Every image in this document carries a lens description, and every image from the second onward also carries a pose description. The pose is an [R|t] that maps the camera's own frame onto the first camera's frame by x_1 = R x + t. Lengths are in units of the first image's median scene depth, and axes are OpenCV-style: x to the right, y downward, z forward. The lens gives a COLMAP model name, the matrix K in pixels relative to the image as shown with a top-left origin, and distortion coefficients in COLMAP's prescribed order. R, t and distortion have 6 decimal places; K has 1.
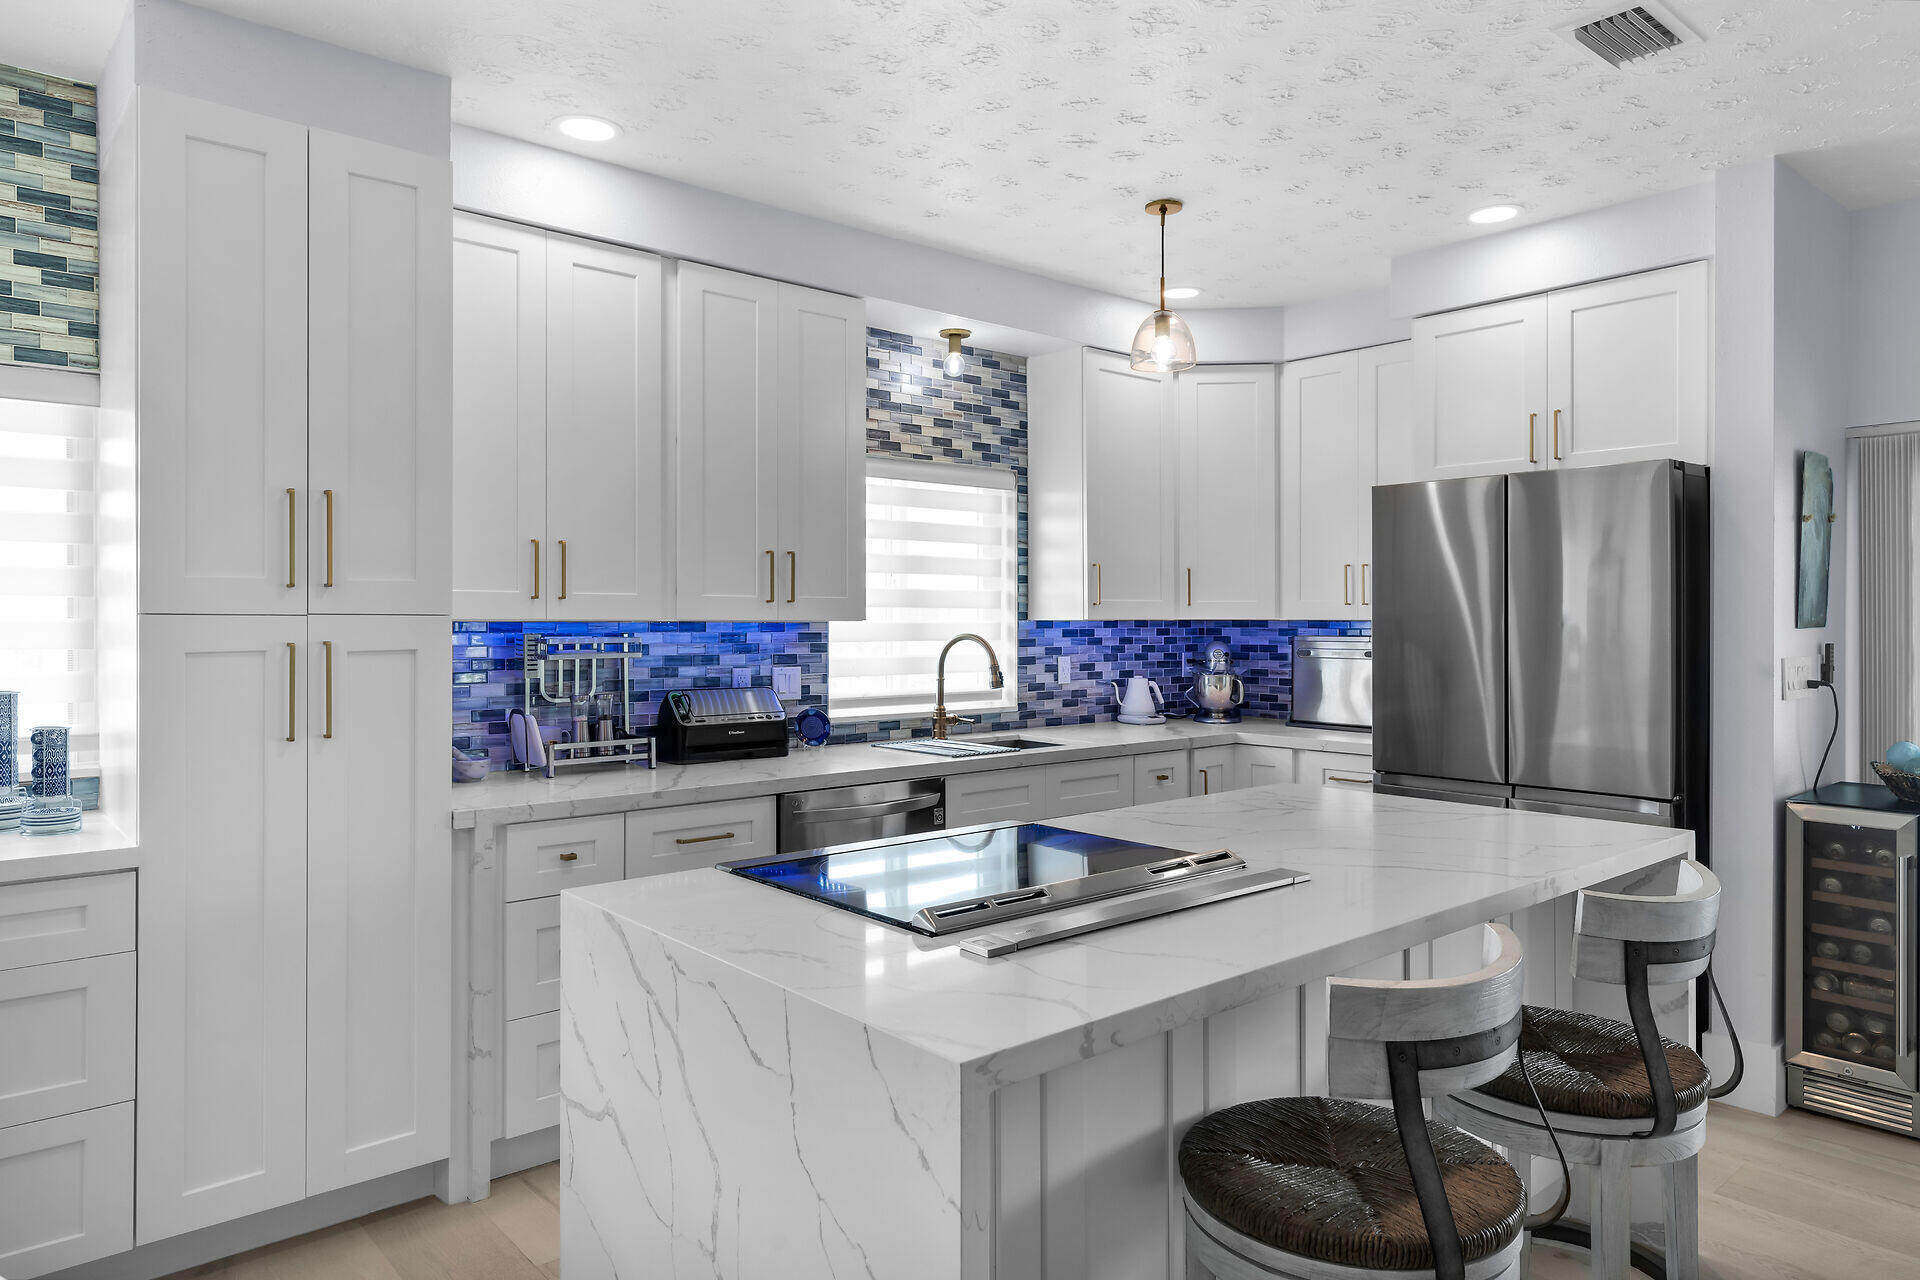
lens RADIAL K [[1201.9, 0, 960.5], [0, 1201.9, 625.7], [0, 0, 1]] dist [0.004471, -0.001178]
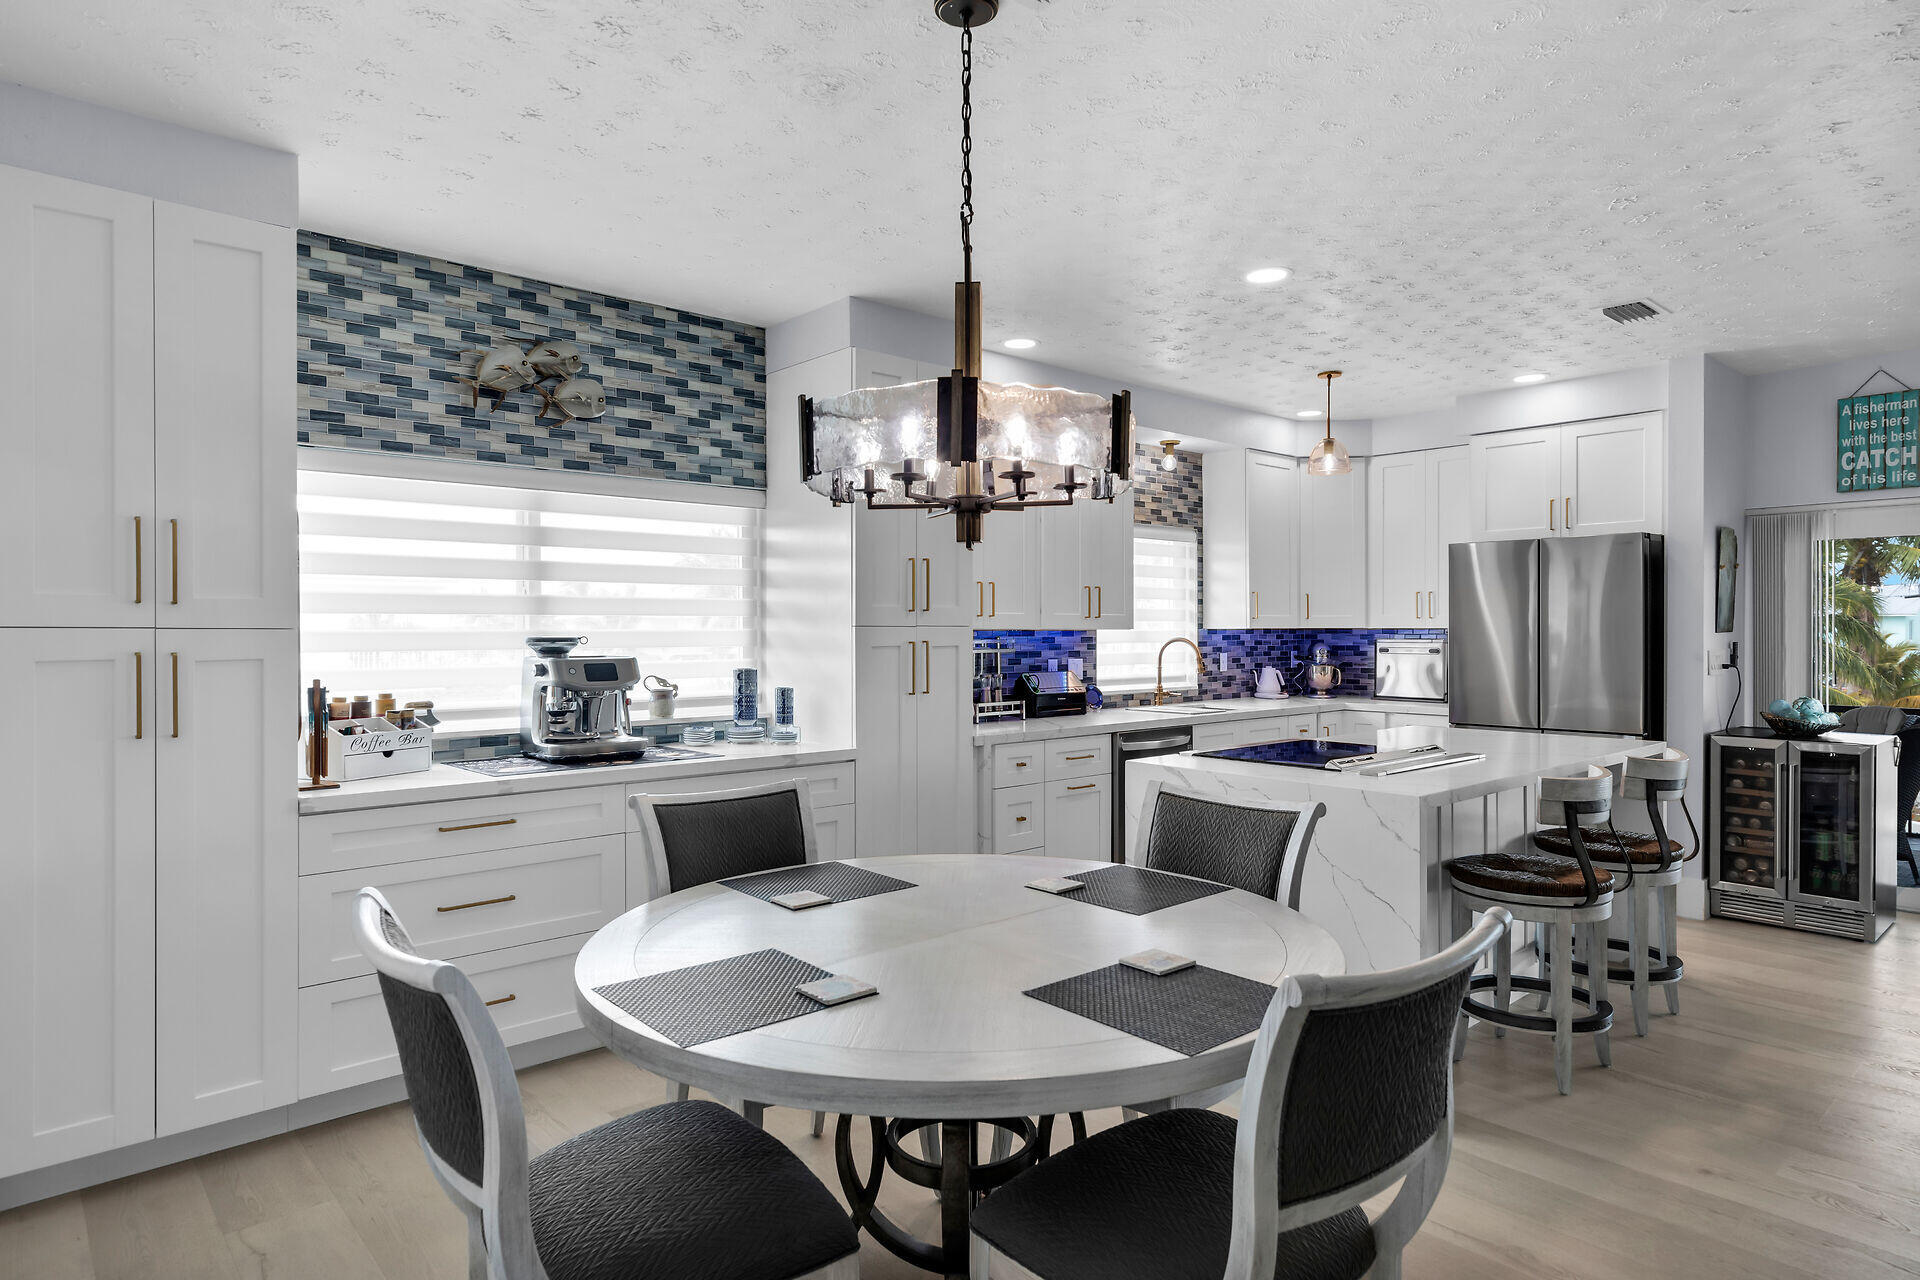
lens RADIAL K [[1091.3, 0, 947.3], [0, 1091.3, 639.2], [0, 0, 1]] dist [0.000956, 0.000447]
pose [[0.999952, -0.002089, 0.009618, -0.322057], [0.002052, 0.999990, 0.003945, 0.002651], [-0.009626, -0.003925, 0.999946, -0.420003]]
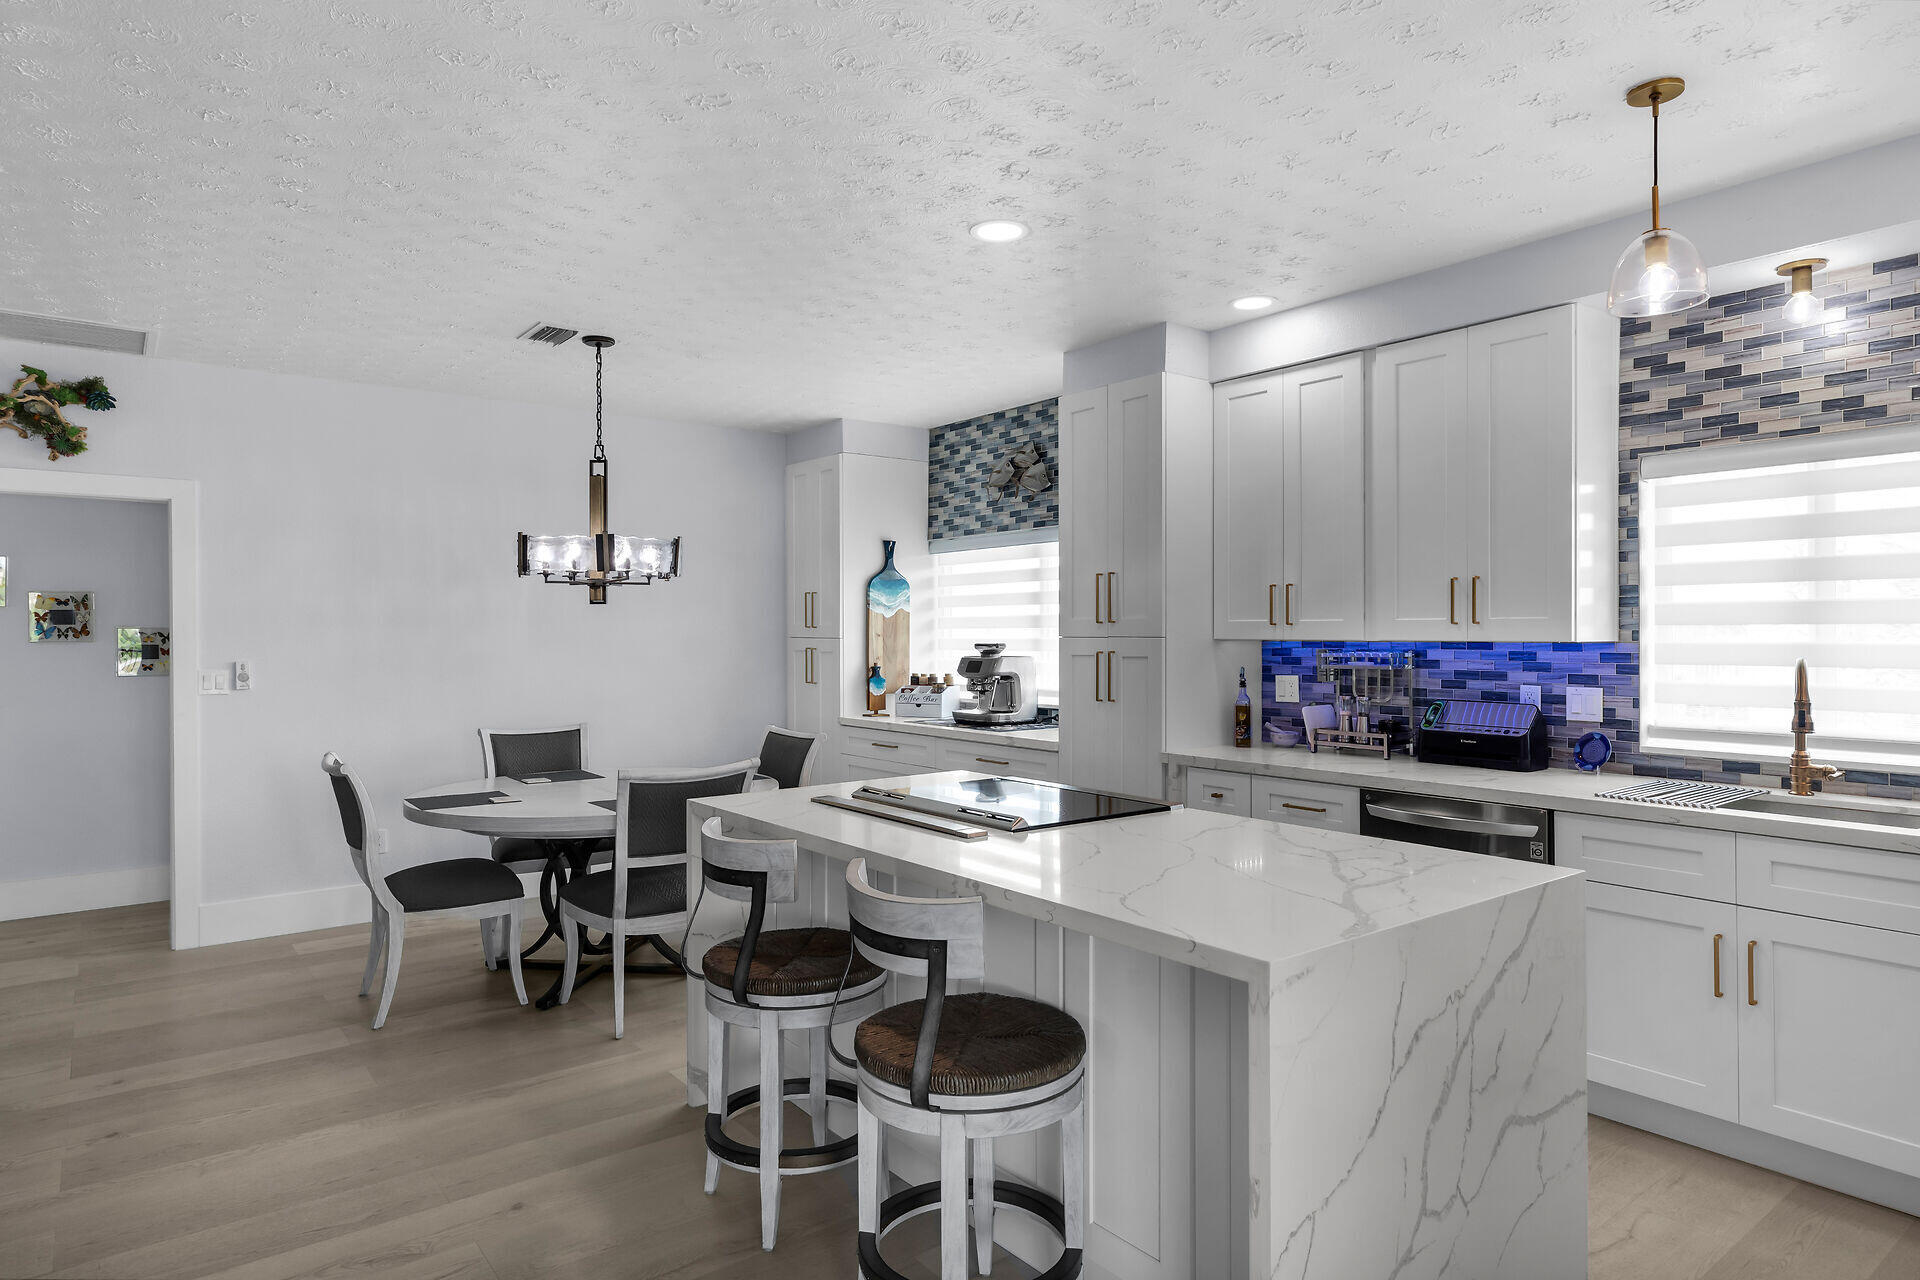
lens RADIAL K [[1091.3, 0, 947.3], [0, 1091.3, 639.2], [0, 0, 1]] dist [0.000956, 0.000447]
pose [[-0.062791, 0.007442, -0.997999, 0.769478], [0.000629, 0.999972, 0.007418, -0.011947], [0.998027, -0.000162, -0.062794, 0.530332]]
